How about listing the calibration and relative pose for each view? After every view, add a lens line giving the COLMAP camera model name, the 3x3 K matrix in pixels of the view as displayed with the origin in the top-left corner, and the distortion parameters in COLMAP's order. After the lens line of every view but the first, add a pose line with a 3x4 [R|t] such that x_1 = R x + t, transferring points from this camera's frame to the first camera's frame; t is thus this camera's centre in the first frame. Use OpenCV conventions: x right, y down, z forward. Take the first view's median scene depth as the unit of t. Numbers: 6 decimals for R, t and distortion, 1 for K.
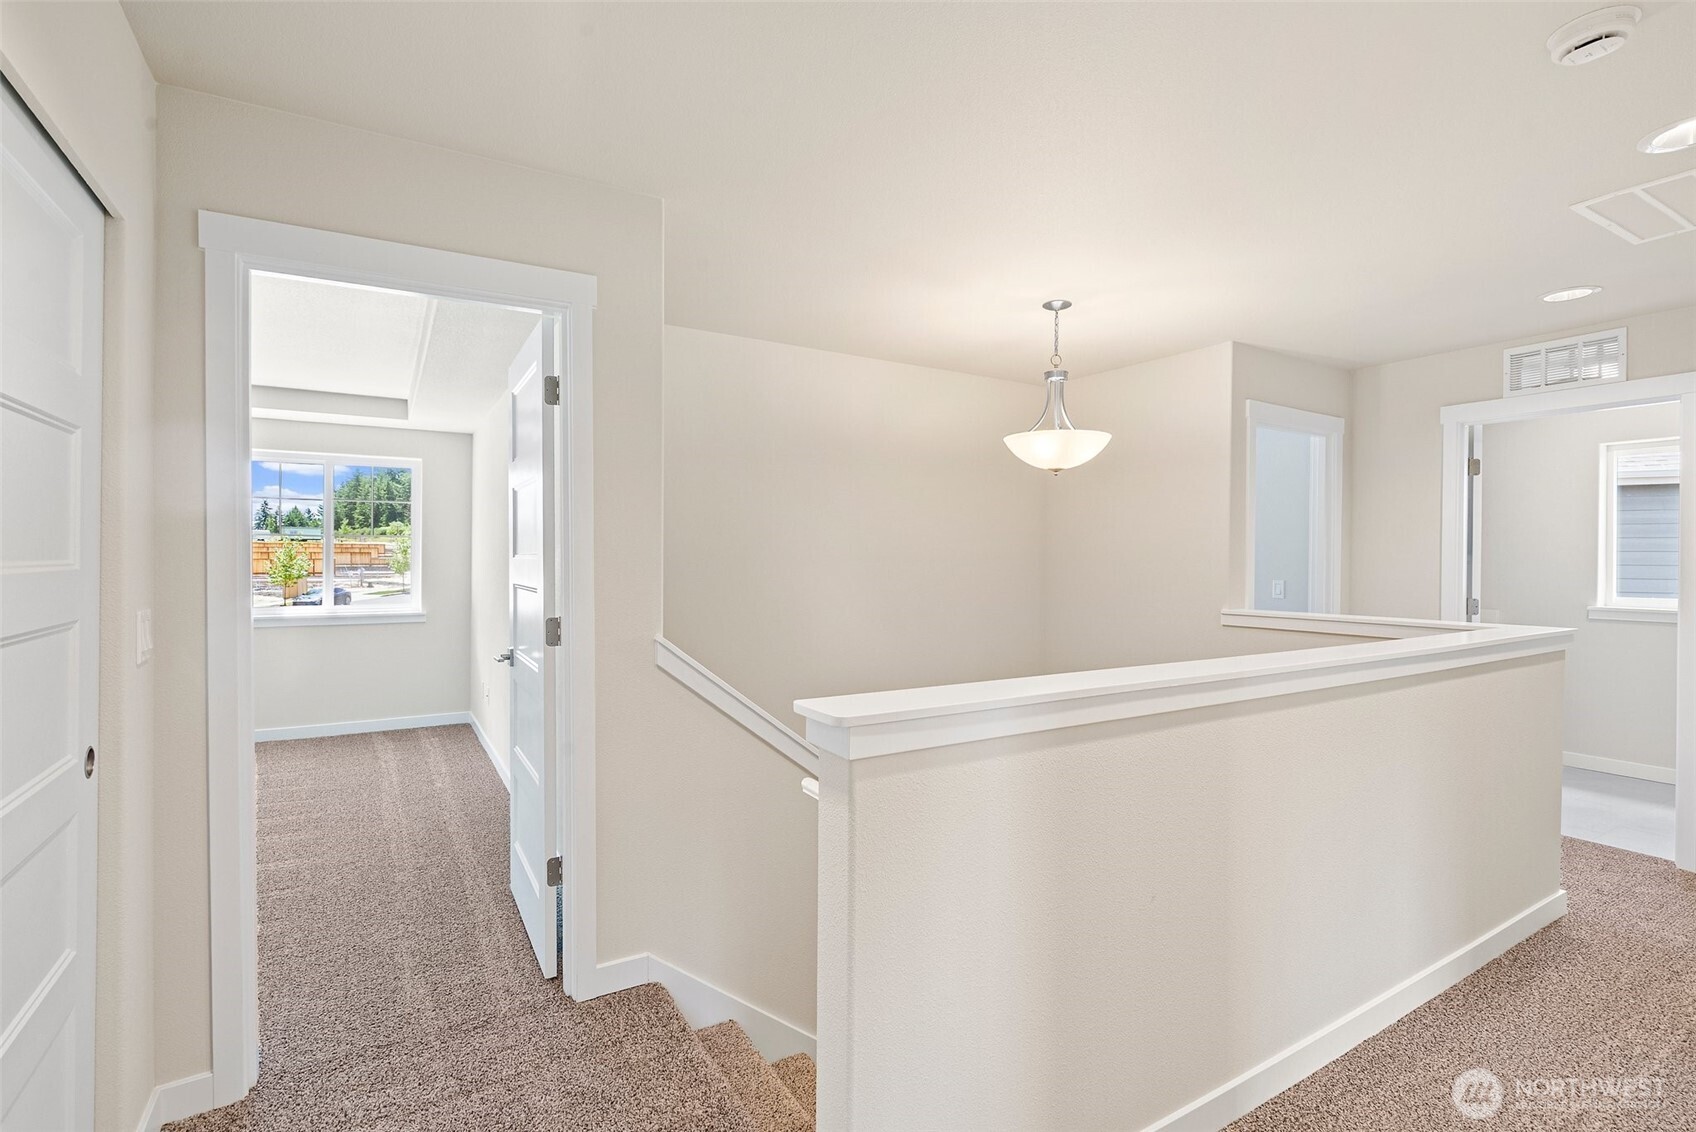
lens RADIAL K [[779.4, 0, 837.1], [0, 779.4, 558.2], [0, 0, 1]] dist [-0.002493, -0.000075]
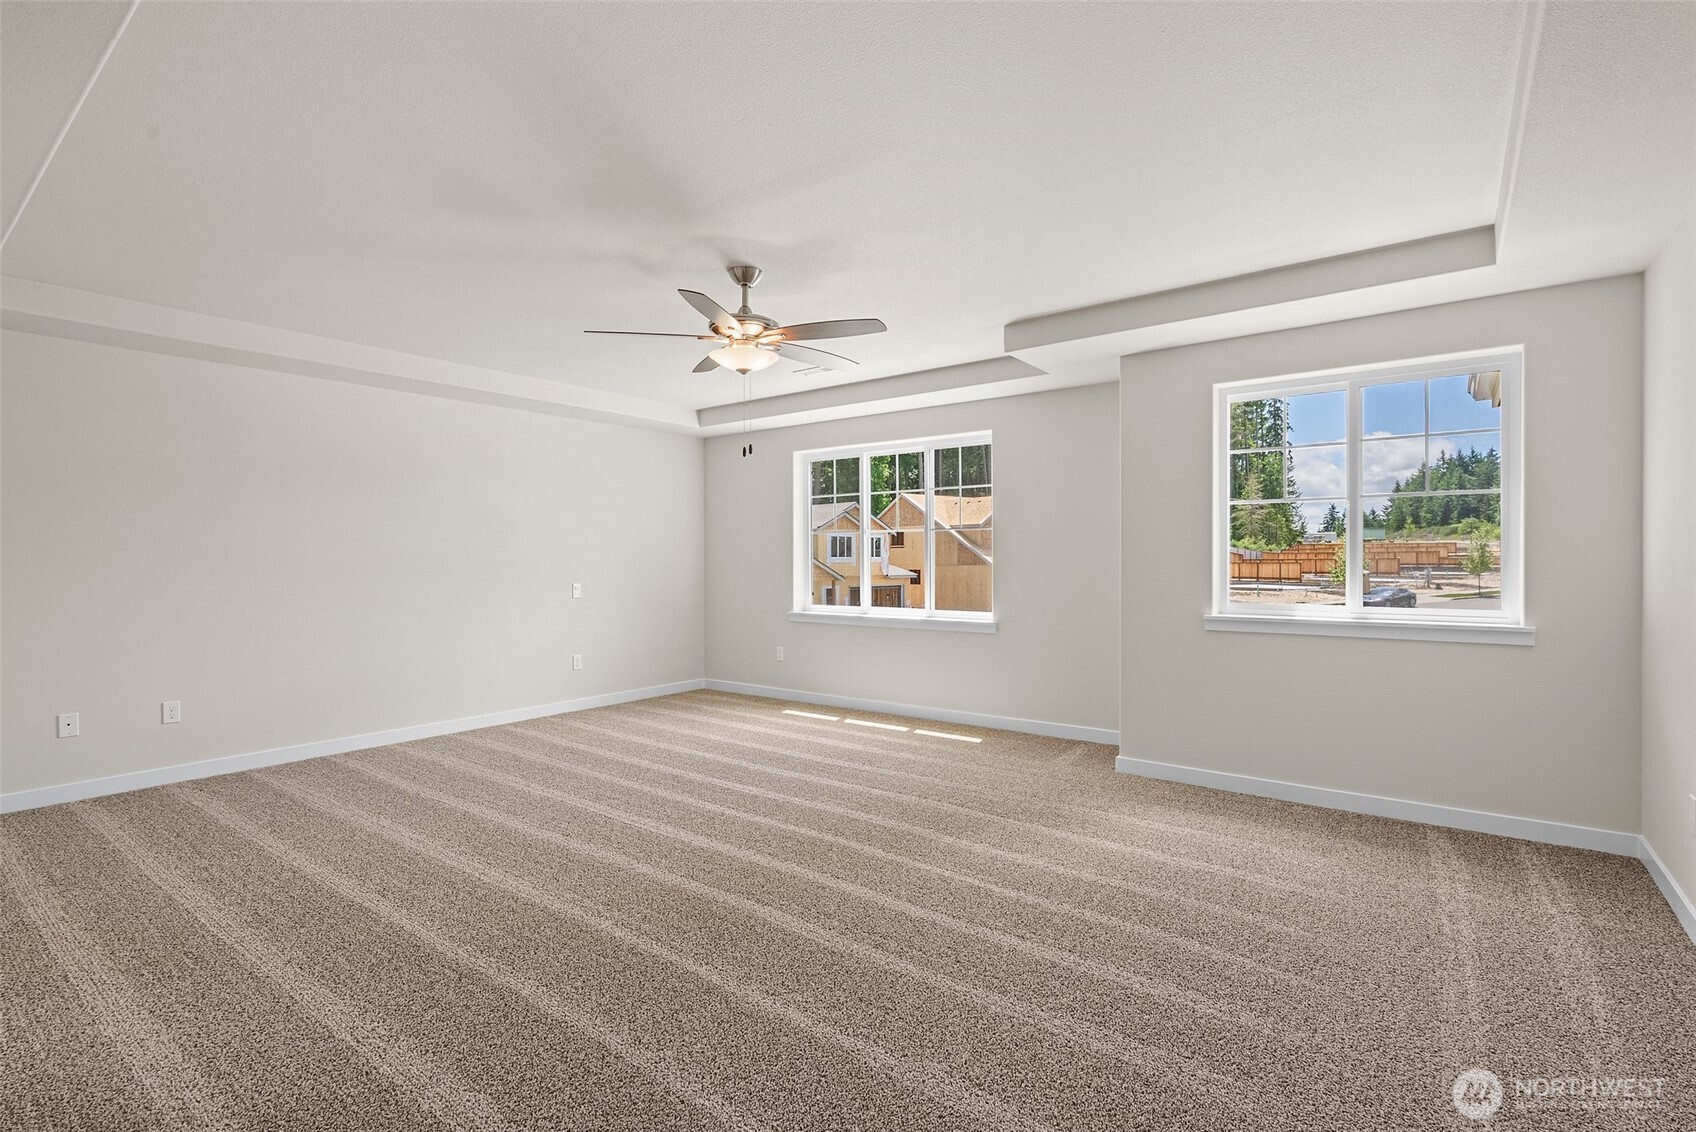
lens RADIAL K [[779.4, 0, 832.3], [0, 779.4, 556.4], [0, 0, 1]] dist [-0.002493, -0.000075]
pose [[0.360576, -0.005285, -0.932715, -0.202748], [0.003692, 0.999984, -0.004239, 0.020053], [0.932722, -0.001915, 0.360590, 0.356267]]
